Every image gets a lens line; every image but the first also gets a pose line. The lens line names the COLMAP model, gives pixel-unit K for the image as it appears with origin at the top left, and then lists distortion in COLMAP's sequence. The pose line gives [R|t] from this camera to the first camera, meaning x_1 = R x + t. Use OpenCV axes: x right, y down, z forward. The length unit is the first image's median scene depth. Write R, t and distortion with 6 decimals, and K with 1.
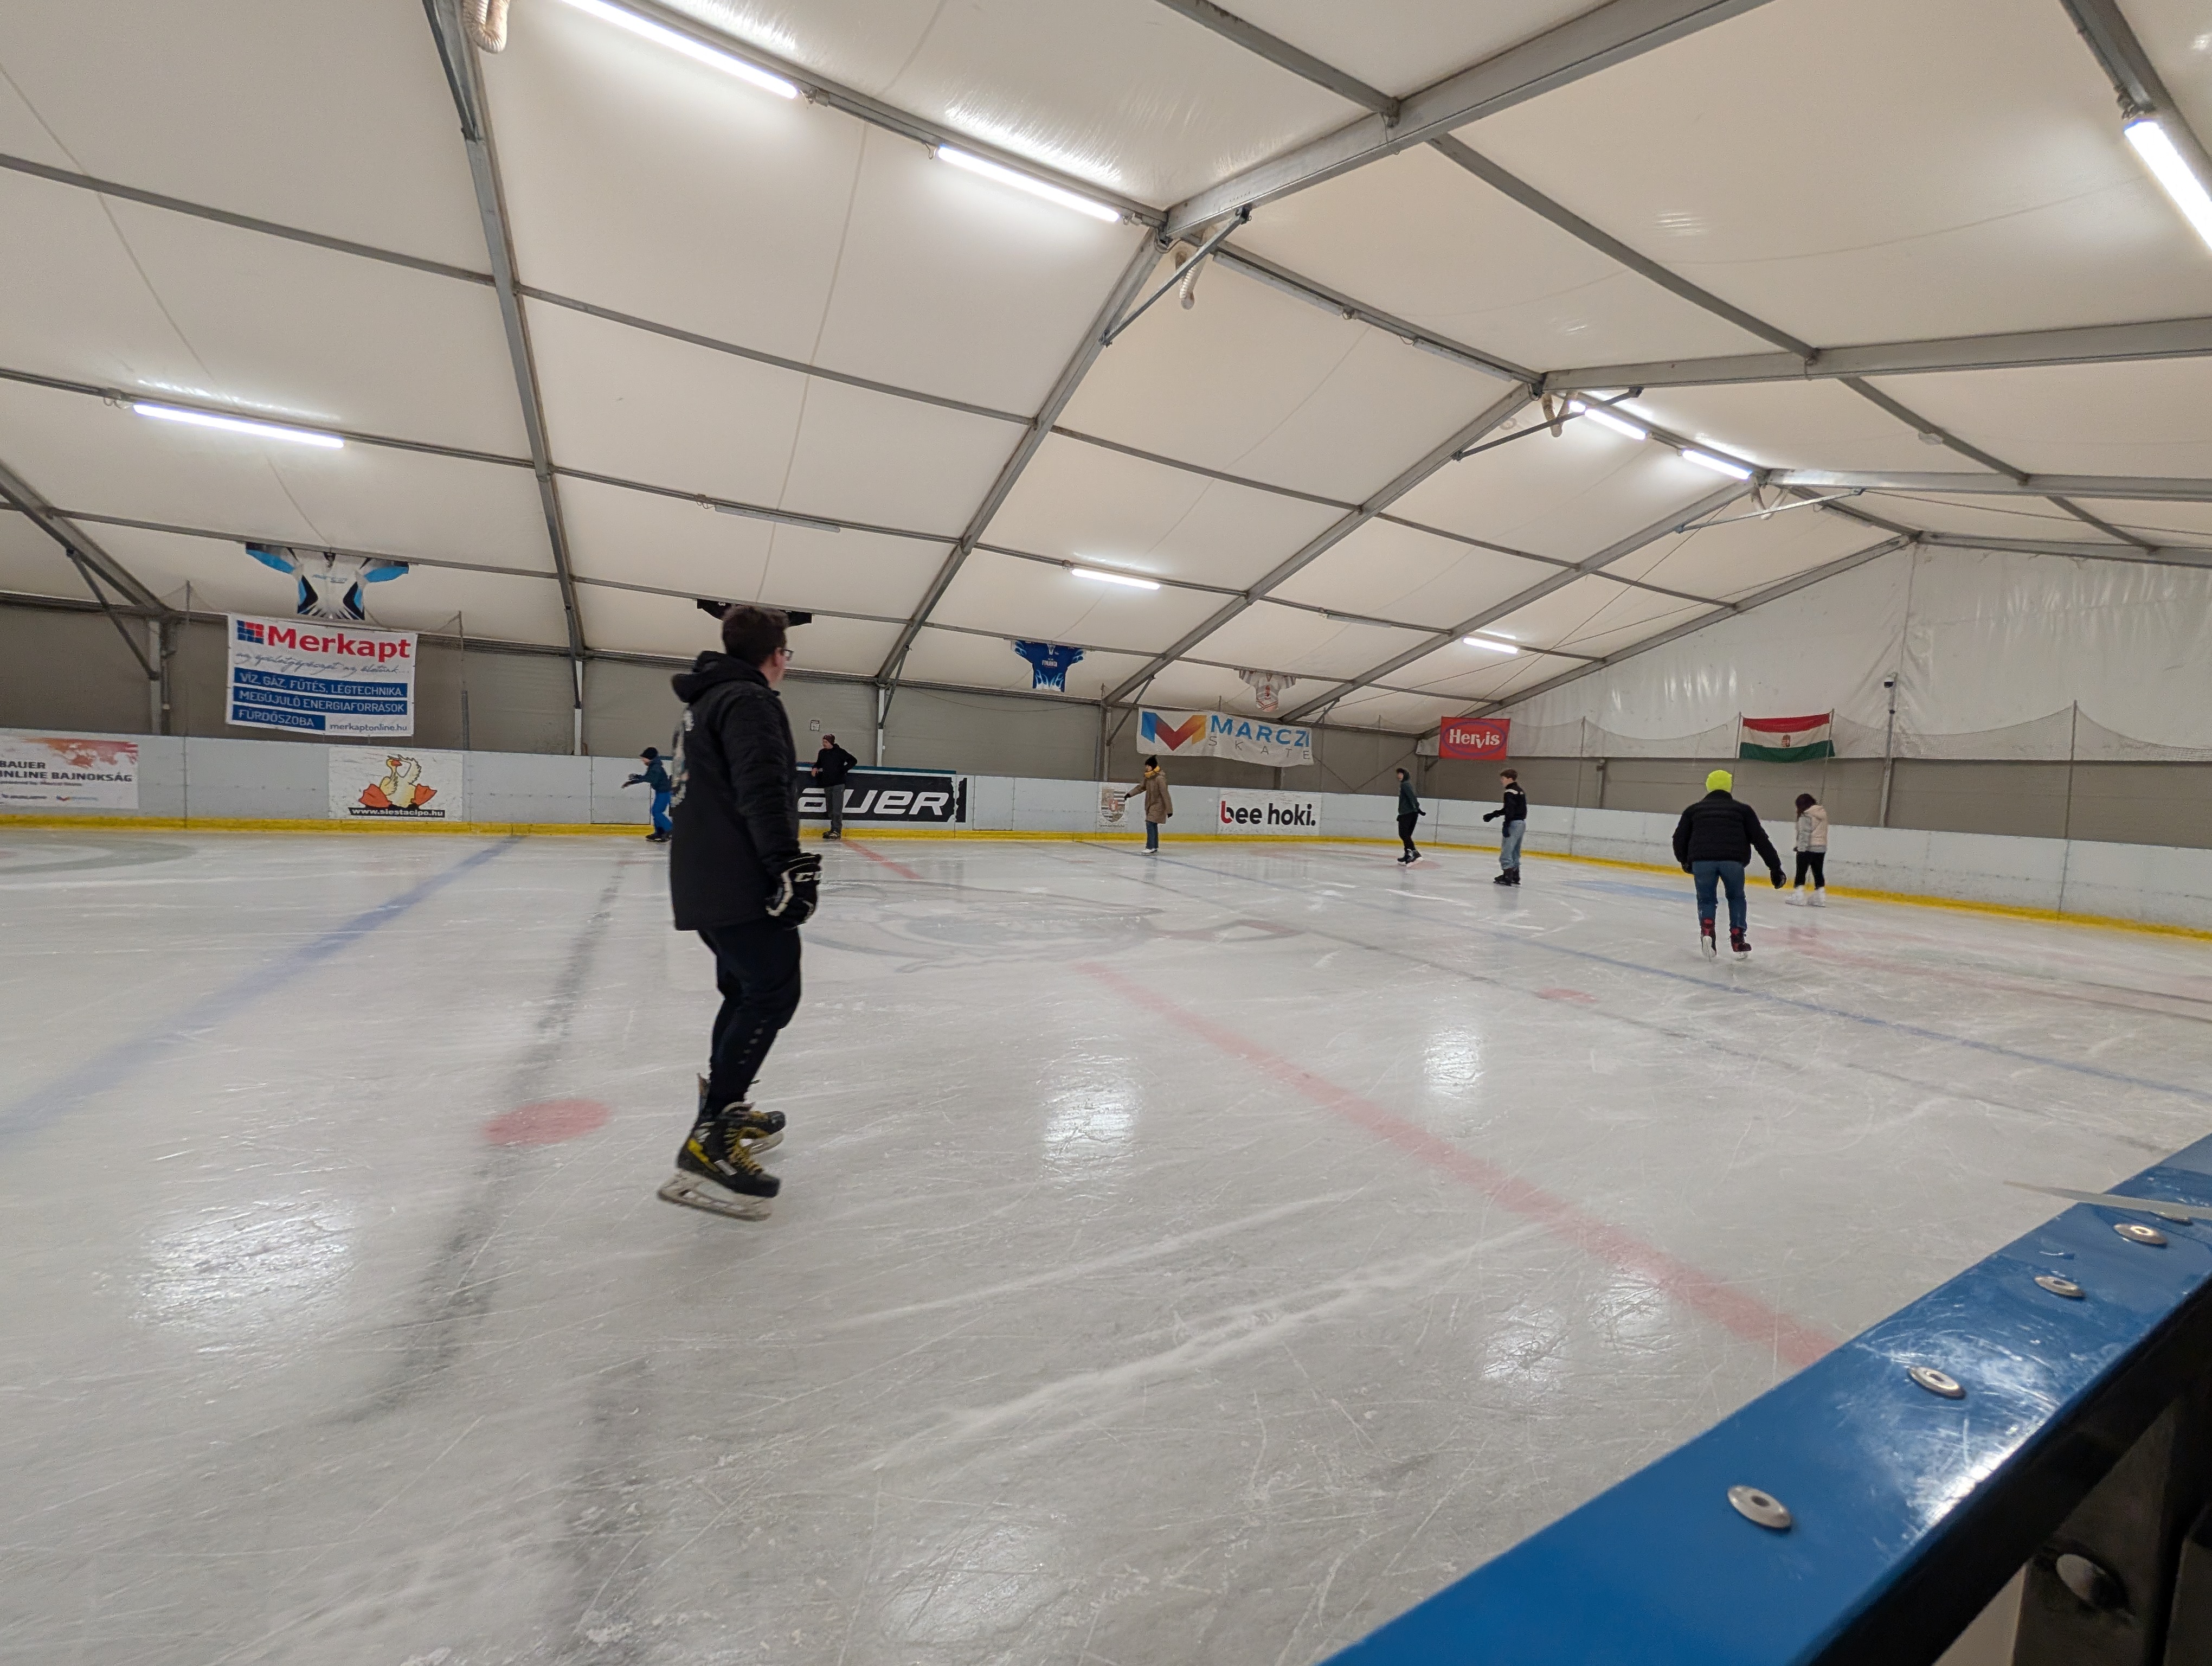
lens RADIAL K [[834.8, 0, 1107.3], [0, 834.8, 833.1], [0, 0, 1]] dist [-0.003187, 0.001579]
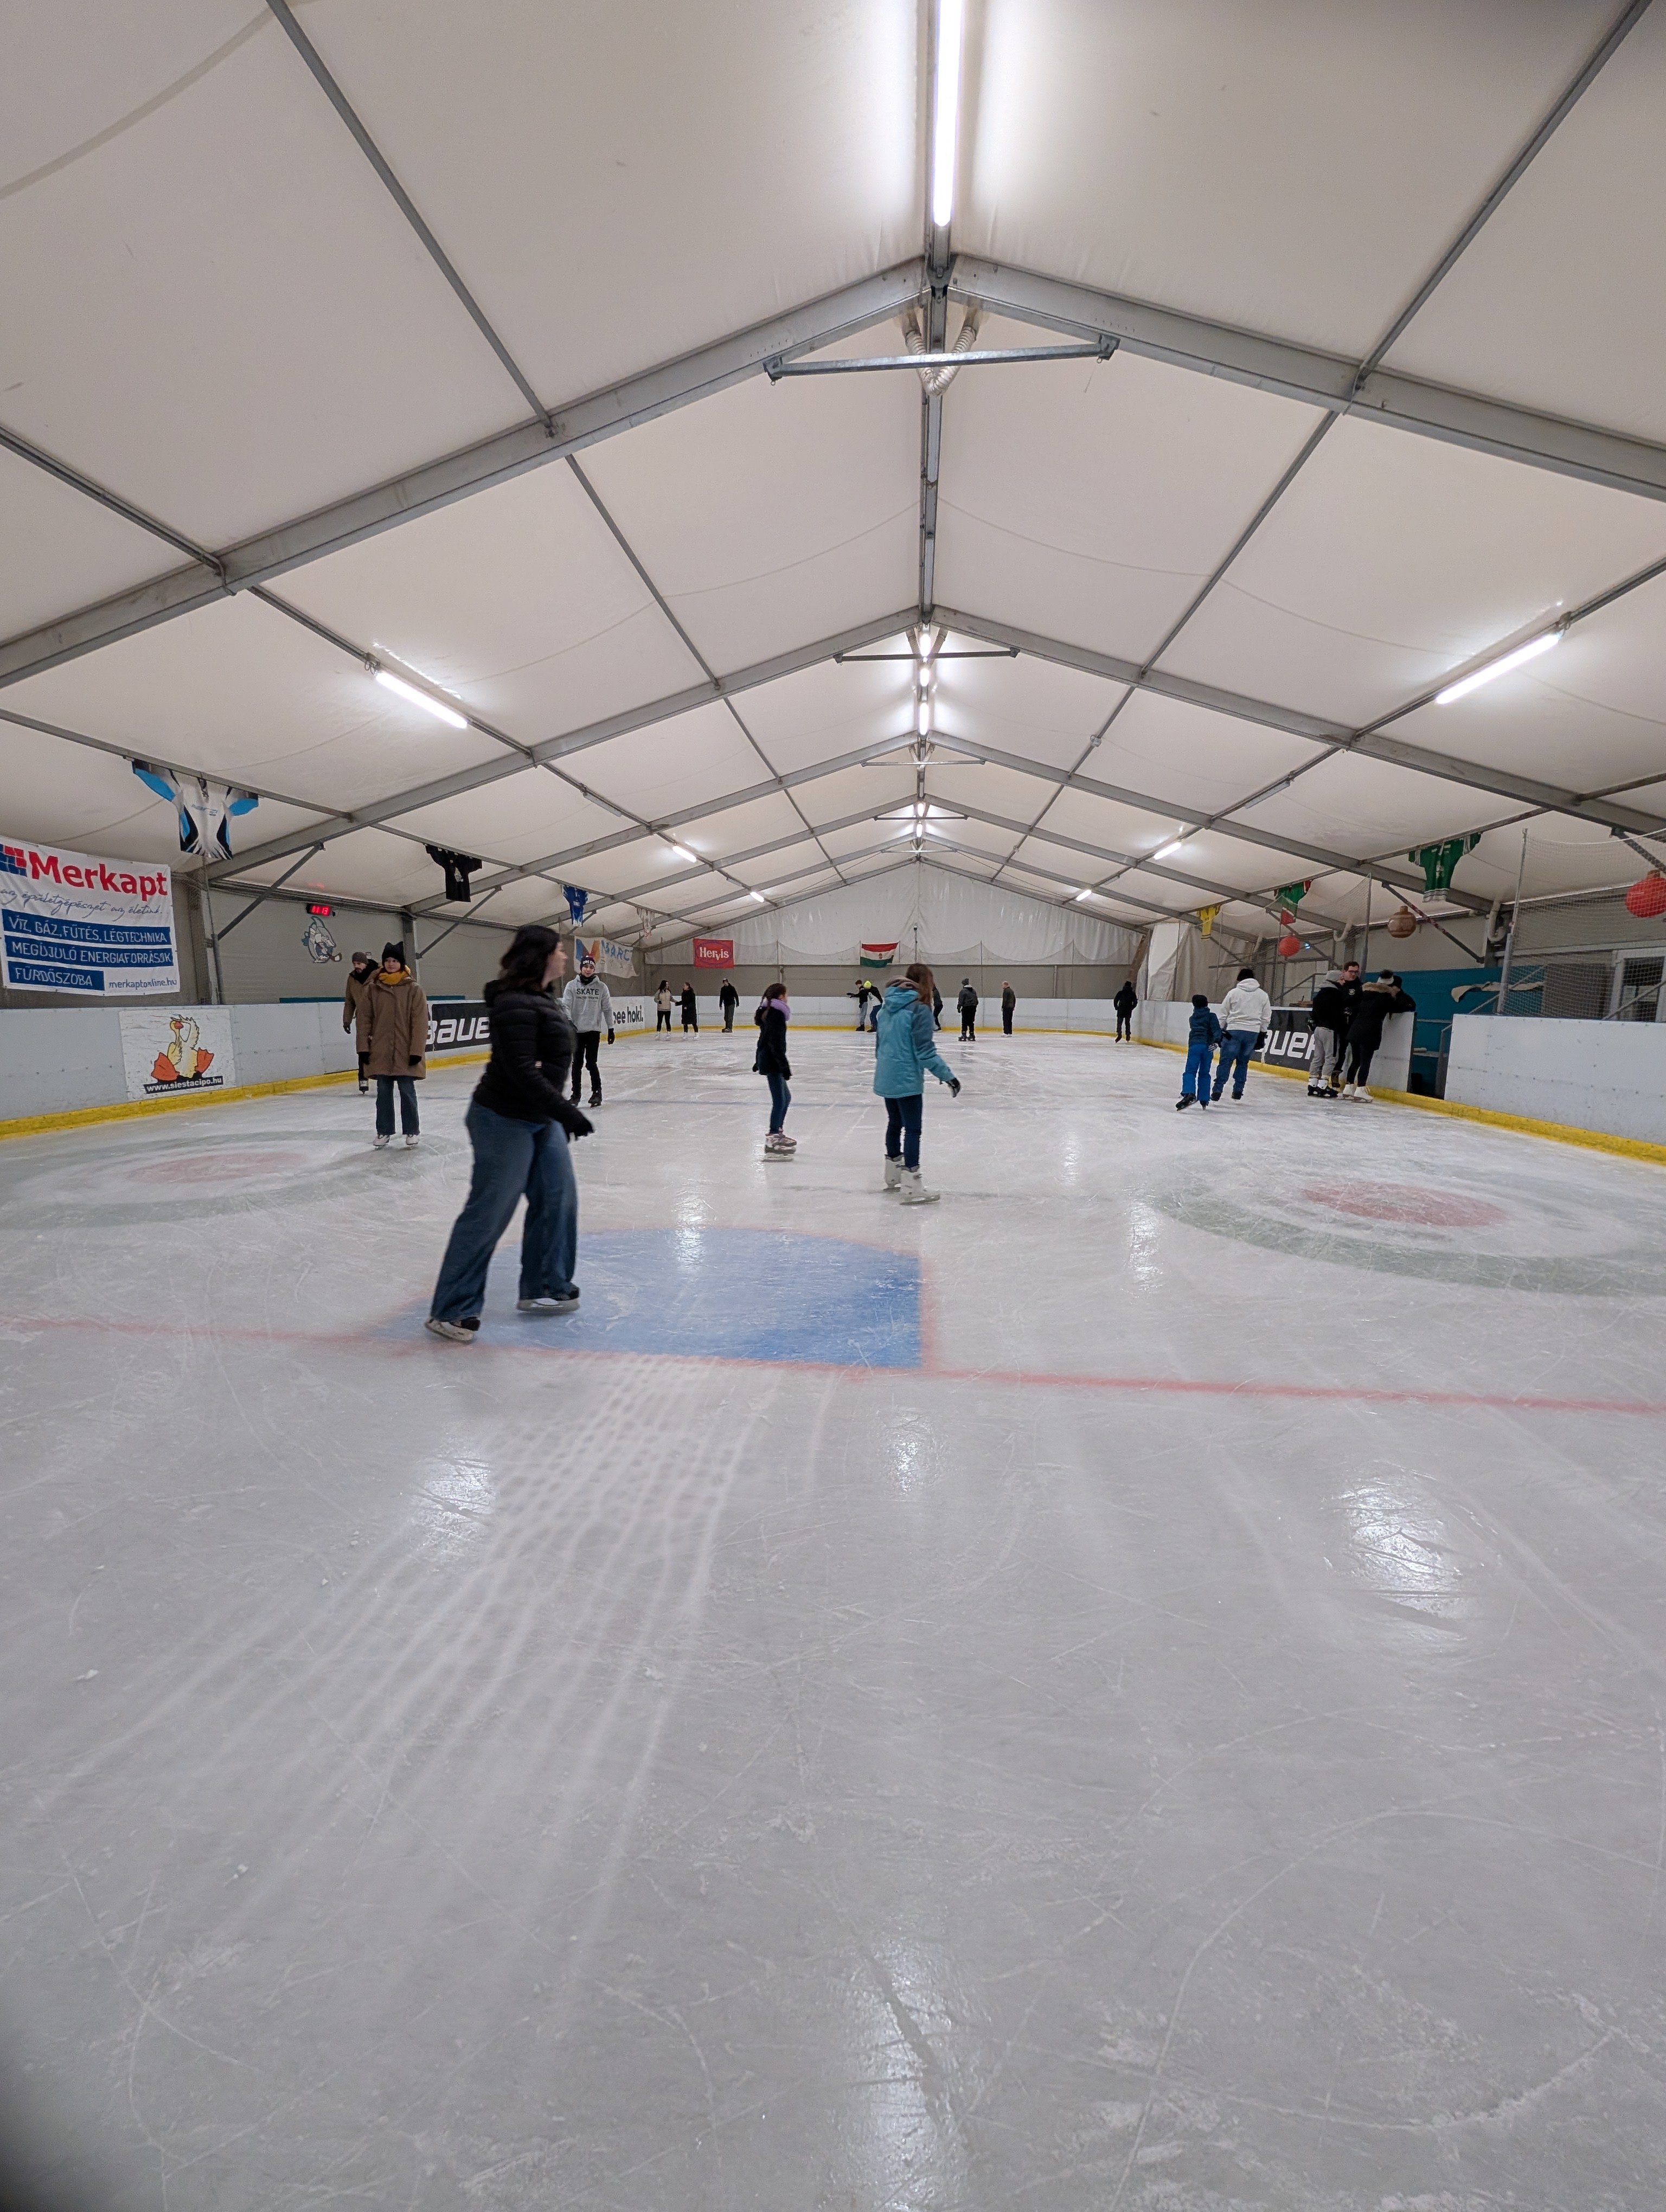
lens RADIAL K [[834.8, 0, 831.7], [0, 834.8, 1107.9], [0, 0, 1]] dist [-0.003187, 0.001579]
pose [[0.548958, -0.166314, 0.819137, -1.126701], [0.082329, 0.985998, 0.145018, -0.065938], [-0.831786, -0.012170, 0.554964, -0.001058]]
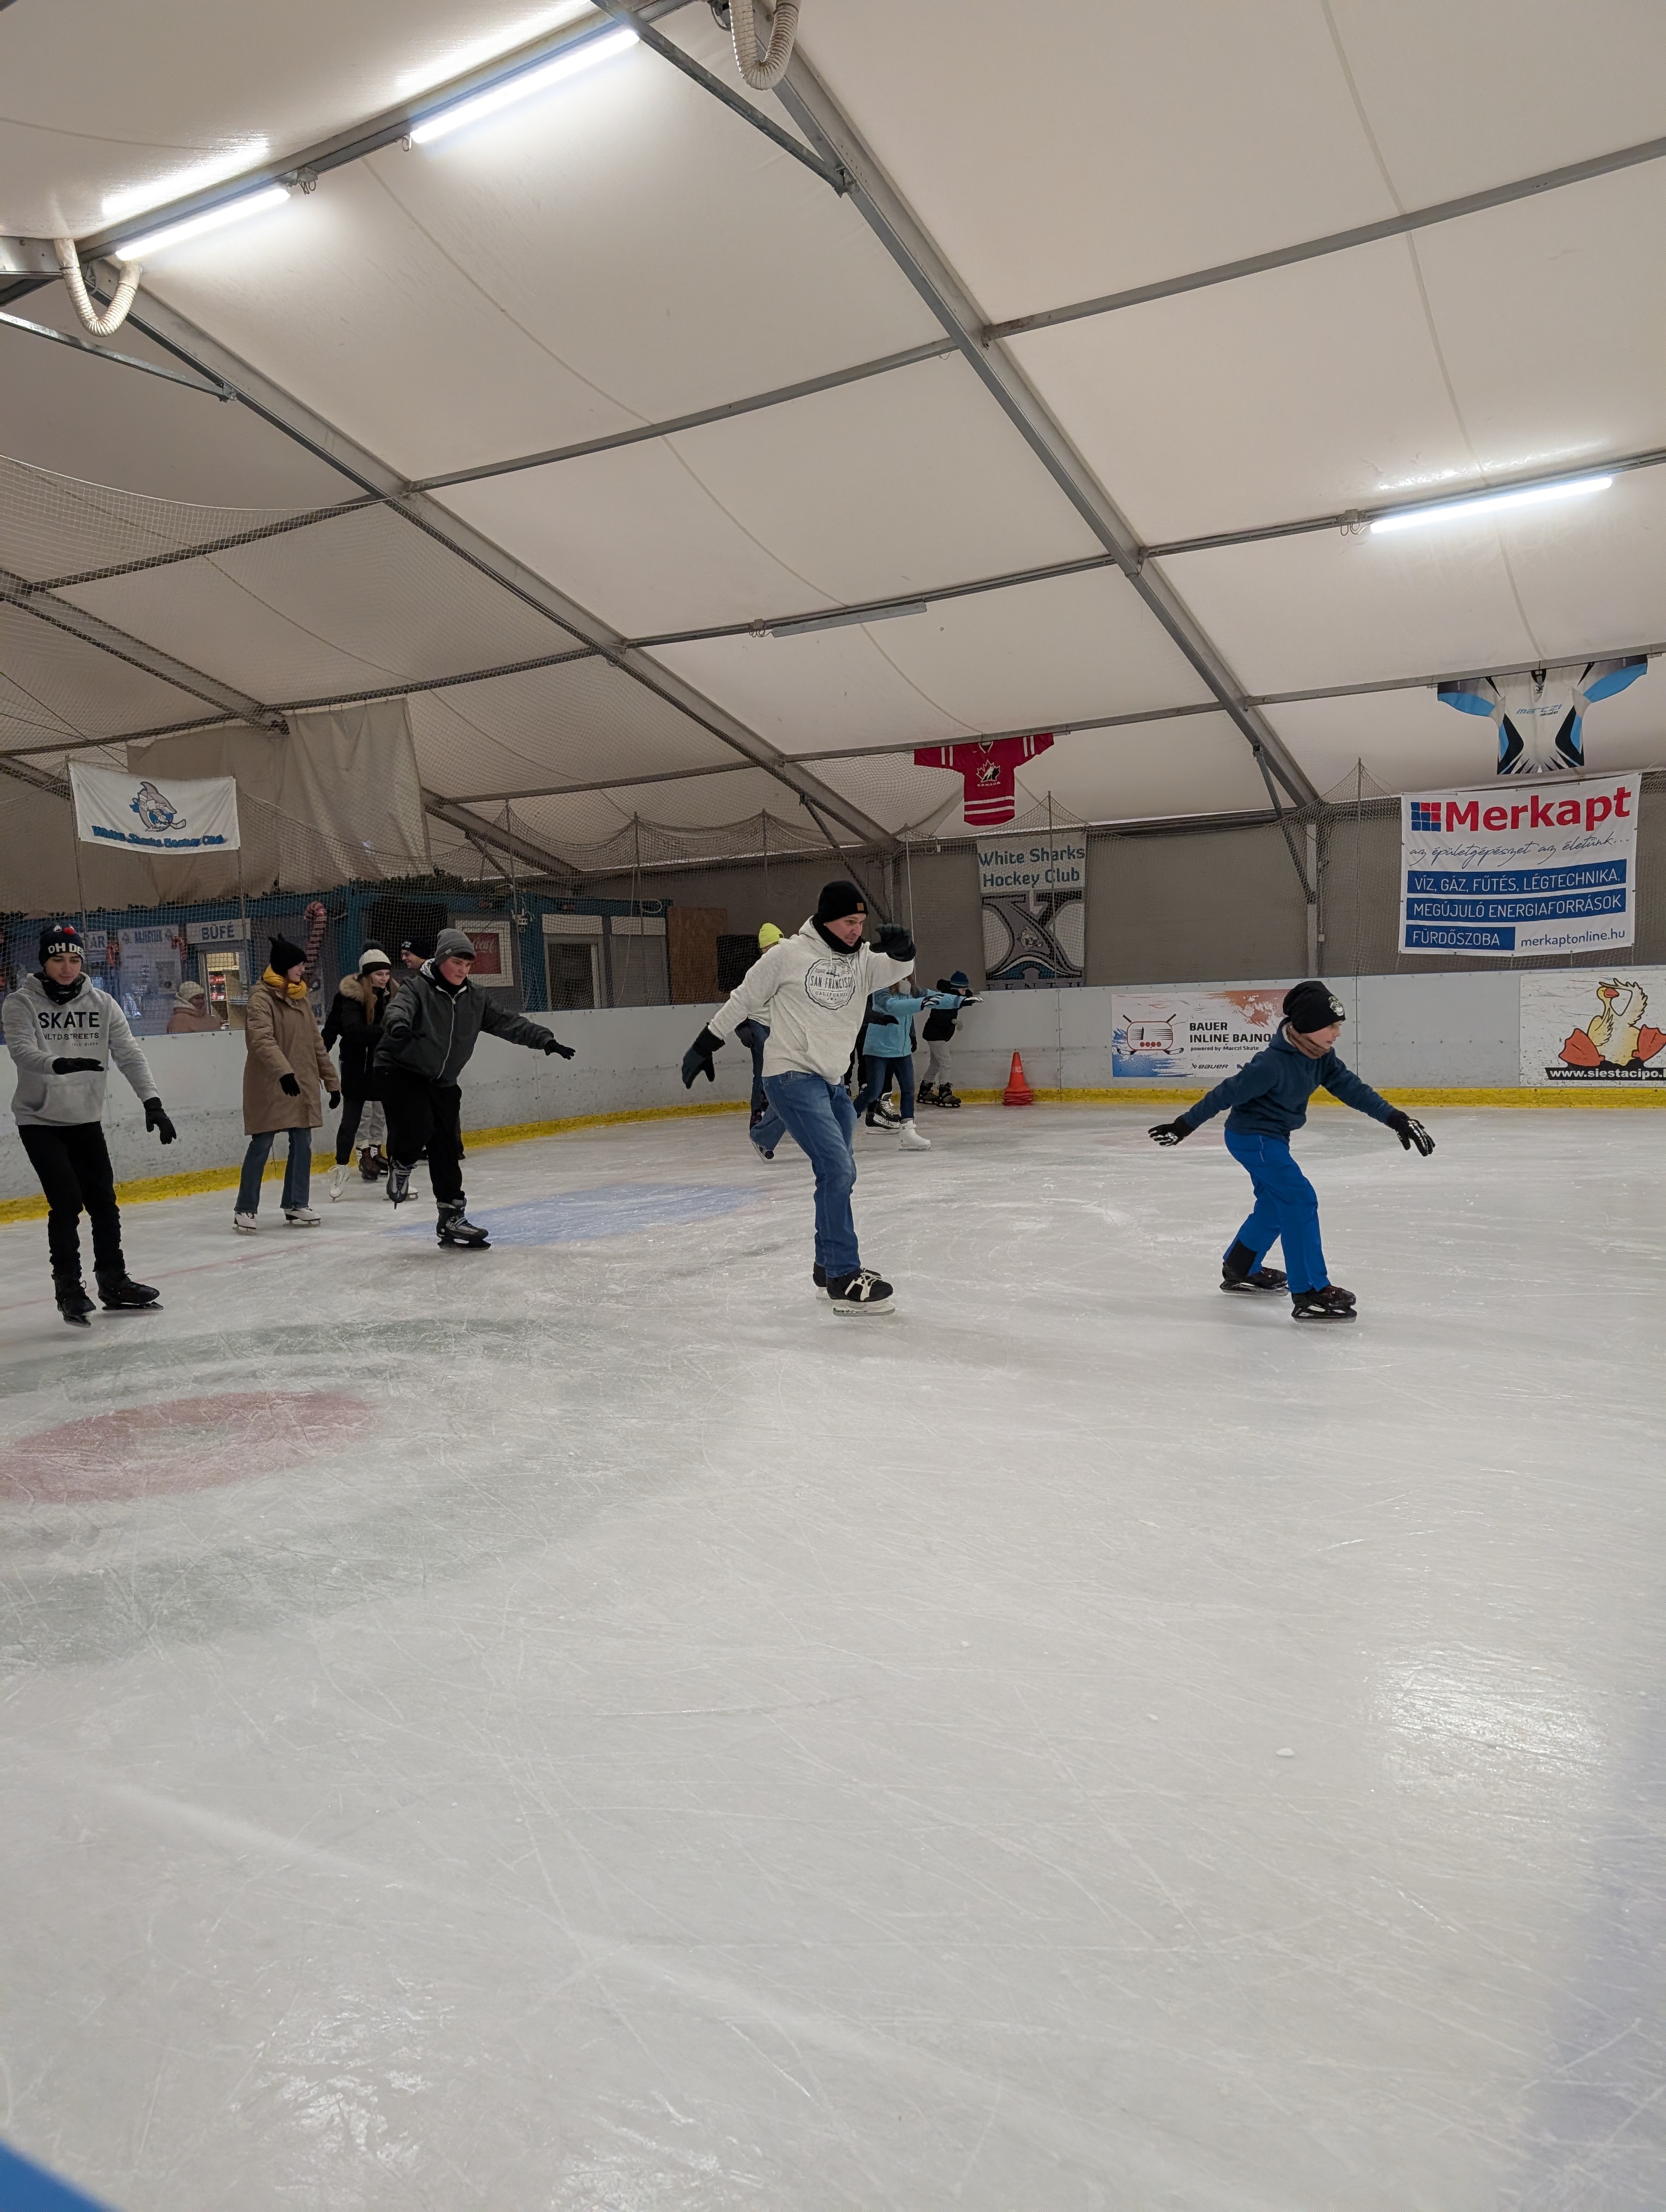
lens RADIAL K [[1580.1, 0, 854.4], [0, 1580.1, 1131.6], [0, 0, 1]] dist [0.026385, -0.008151]
pose [[0.508752, 0.005609, -0.860895, -0.125290], [0.010466, 0.999865, 0.012700, -0.002611], [0.860850, -0.015472, 0.508624, -0.066350]]
